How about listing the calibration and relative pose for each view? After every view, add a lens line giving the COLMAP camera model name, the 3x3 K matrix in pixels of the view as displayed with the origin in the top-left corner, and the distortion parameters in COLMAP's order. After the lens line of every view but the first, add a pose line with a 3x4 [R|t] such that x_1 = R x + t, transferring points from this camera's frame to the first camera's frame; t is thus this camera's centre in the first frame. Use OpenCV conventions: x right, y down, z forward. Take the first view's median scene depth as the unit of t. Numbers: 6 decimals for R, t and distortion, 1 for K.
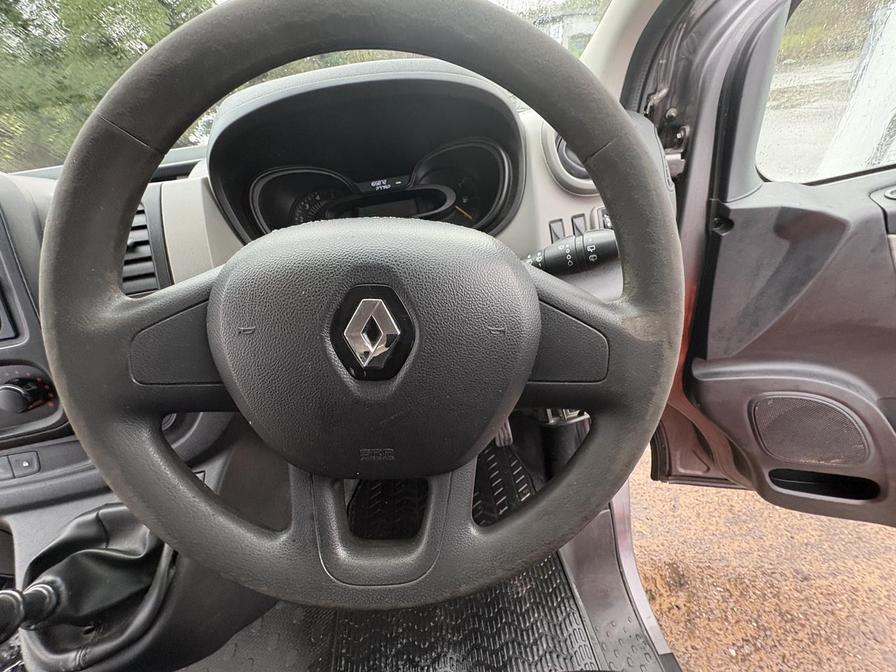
lens RADIAL K [[357.1, 0, 452.1], [0, 357.1, 334.1], [0, 0, 1]] dist [-0.005572, 0.000985]
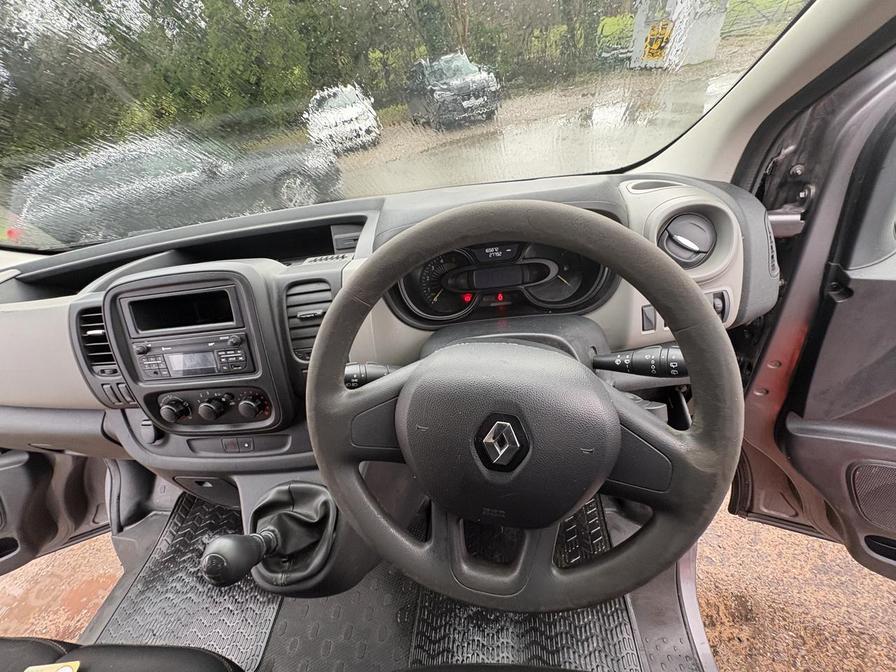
lens RADIAL K [[357.1, 0, 452.1], [0, 357.1, 334.1], [0, 0, 1]] dist [-0.005572, 0.000985]
pose [[0.973843, 0.095856, -0.206013, -0.050462], [-0.080347, 0.993356, 0.082394, -0.183240], [0.212542, -0.063686, 0.975074, -0.161803]]
